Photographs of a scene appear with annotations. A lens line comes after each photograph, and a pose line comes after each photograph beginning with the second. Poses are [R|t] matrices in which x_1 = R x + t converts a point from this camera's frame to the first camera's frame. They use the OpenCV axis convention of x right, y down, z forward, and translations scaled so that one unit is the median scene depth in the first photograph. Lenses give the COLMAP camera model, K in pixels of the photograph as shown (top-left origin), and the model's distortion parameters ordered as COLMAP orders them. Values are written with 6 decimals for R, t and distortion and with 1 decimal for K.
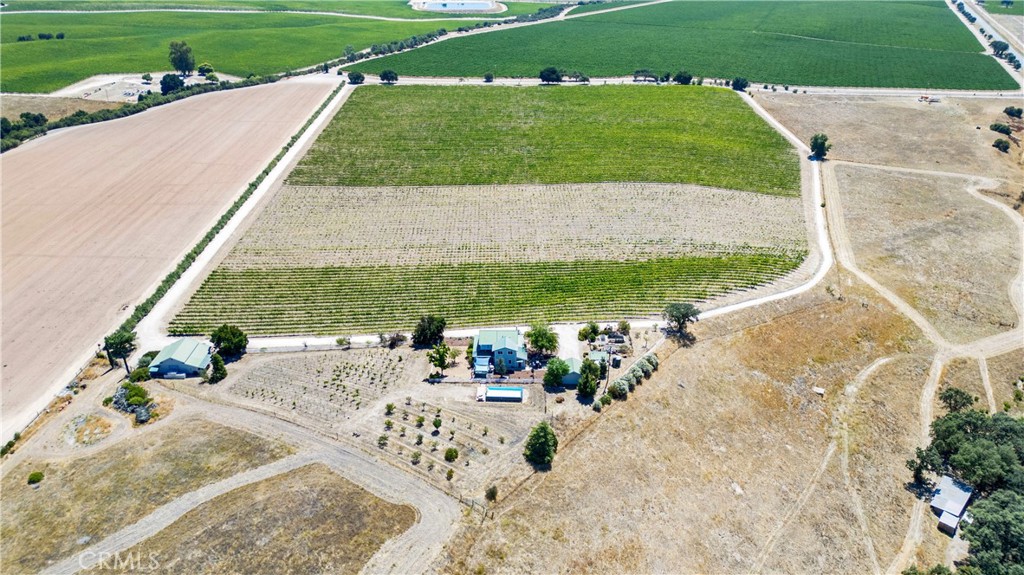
lens RADIAL K [[713.2, 0, 510.9], [0, 713.2, 282.3], [0, 0, 1]] dist [0.087239, -0.095810]
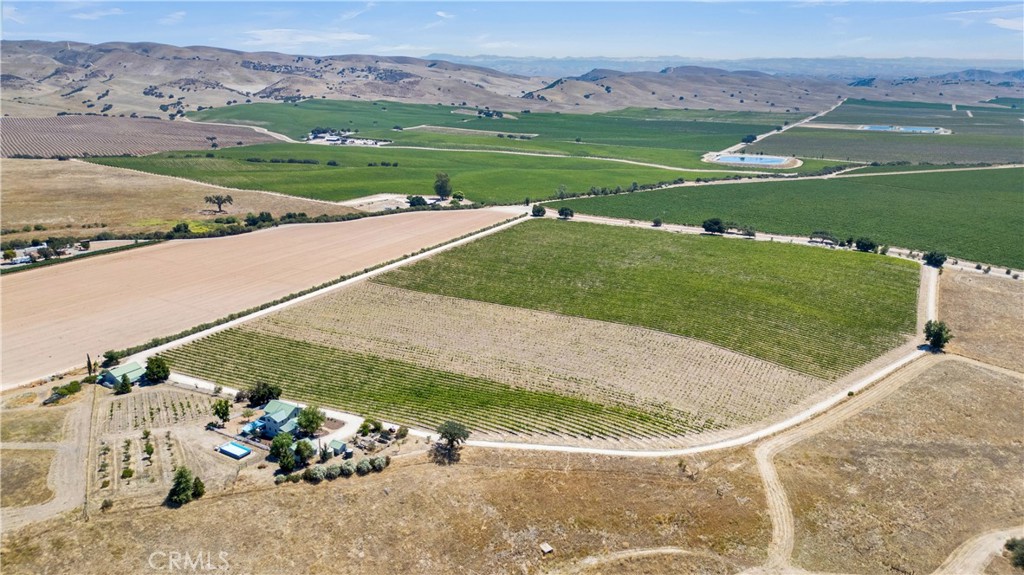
lens RADIAL K [[713.2, 0, 510.9], [0, 713.2, 282.3], [0, 0, 1]] dist [0.087239, -0.095810]
pose [[0.869144, 0.139945, -0.474346, 0.291394], [-0.227958, 0.964527, -0.133125, -0.017800], [0.438889, 0.223836, 0.870215, 0.033243]]
